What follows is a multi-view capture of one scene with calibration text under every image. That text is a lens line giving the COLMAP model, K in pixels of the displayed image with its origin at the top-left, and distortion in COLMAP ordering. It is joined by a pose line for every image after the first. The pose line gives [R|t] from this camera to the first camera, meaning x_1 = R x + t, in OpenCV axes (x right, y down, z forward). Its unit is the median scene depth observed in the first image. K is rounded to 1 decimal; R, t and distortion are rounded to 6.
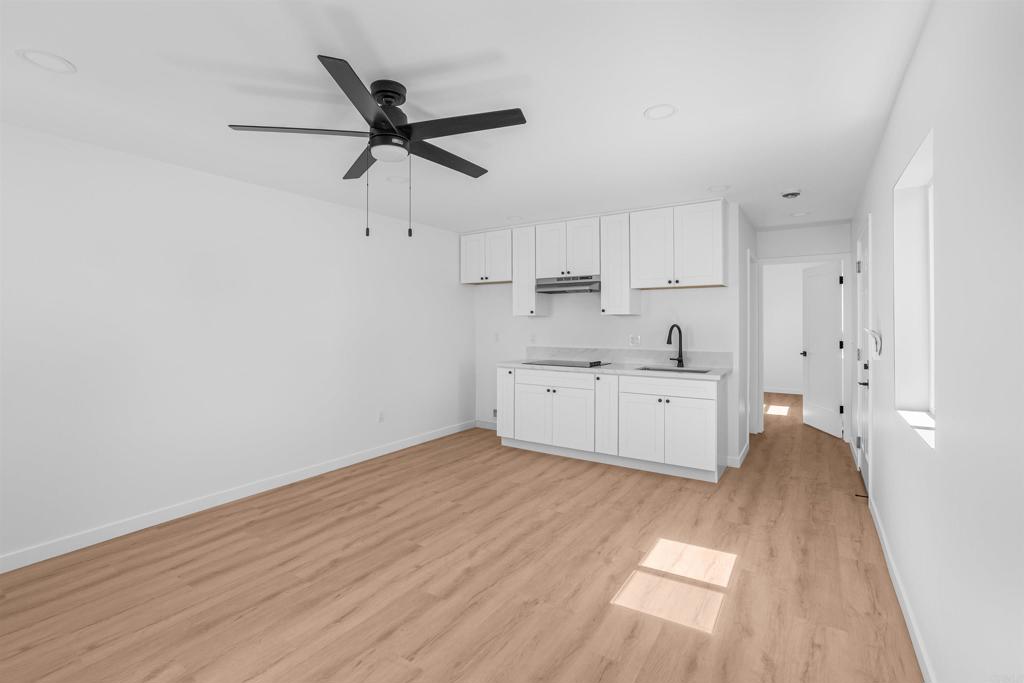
lens RADIAL K [[439.4, 0, 510.9], [0, 439.4, 316.5], [0, 0, 1]] dist [-0.012252, 0.000432]
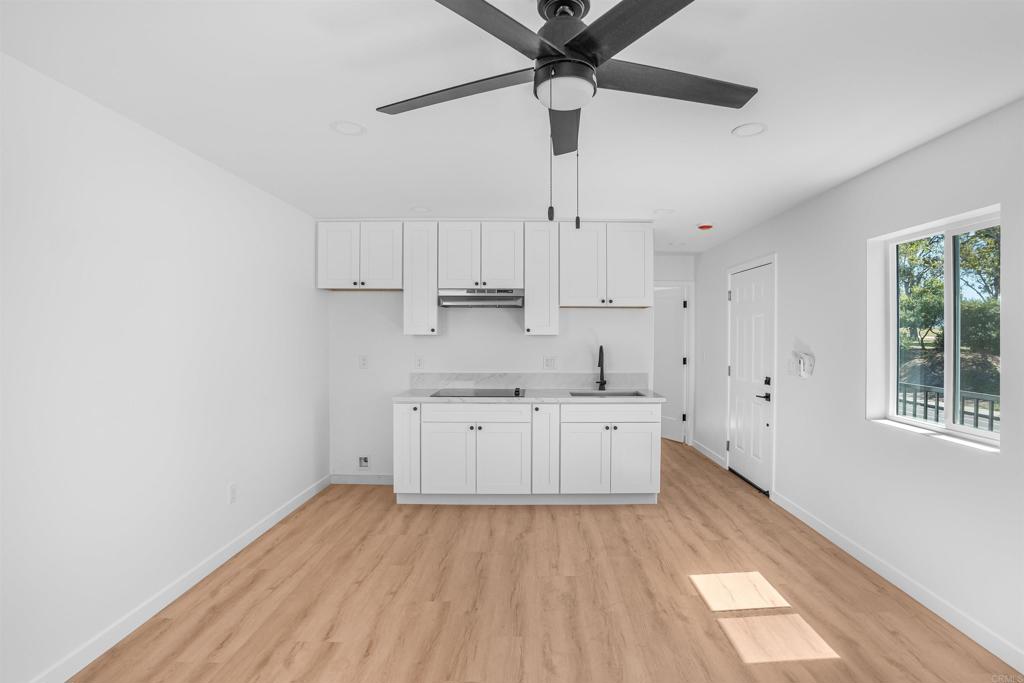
lens RADIAL K [[479.6, 0, 532.2], [0, 479.6, 331.3], [0, 0, 1]] dist [-0.054536, 0.017070]
pose [[0.836427, 0.008454, 0.548013, -0.365137], [-0.012116, 0.999922, 0.003068, -0.016981], [-0.547945, -0.009206, 0.836464, 0.239045]]
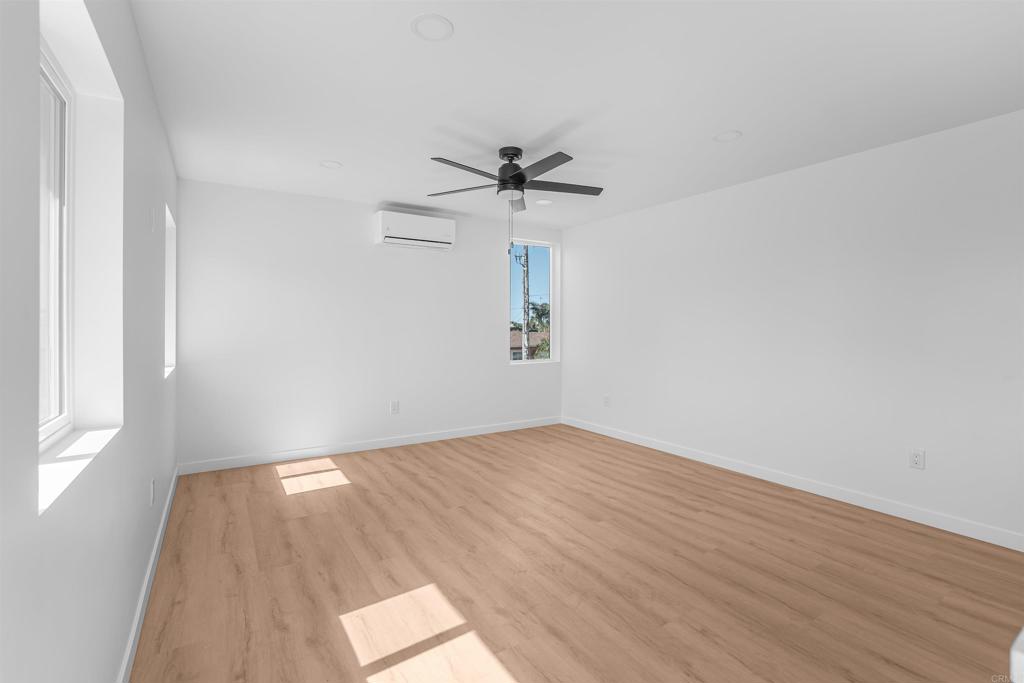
lens RADIAL K [[479.6, 0, 532.2], [0, 479.6, 331.3], [0, 0, 1]] dist [-0.054536, 0.017070]
pose [[-0.366469, 0.014410, -0.930319, 0.620154], [0.009460, 0.999886, 0.011761, 0.037013], [0.930382, -0.004490, -0.366563, 0.872619]]
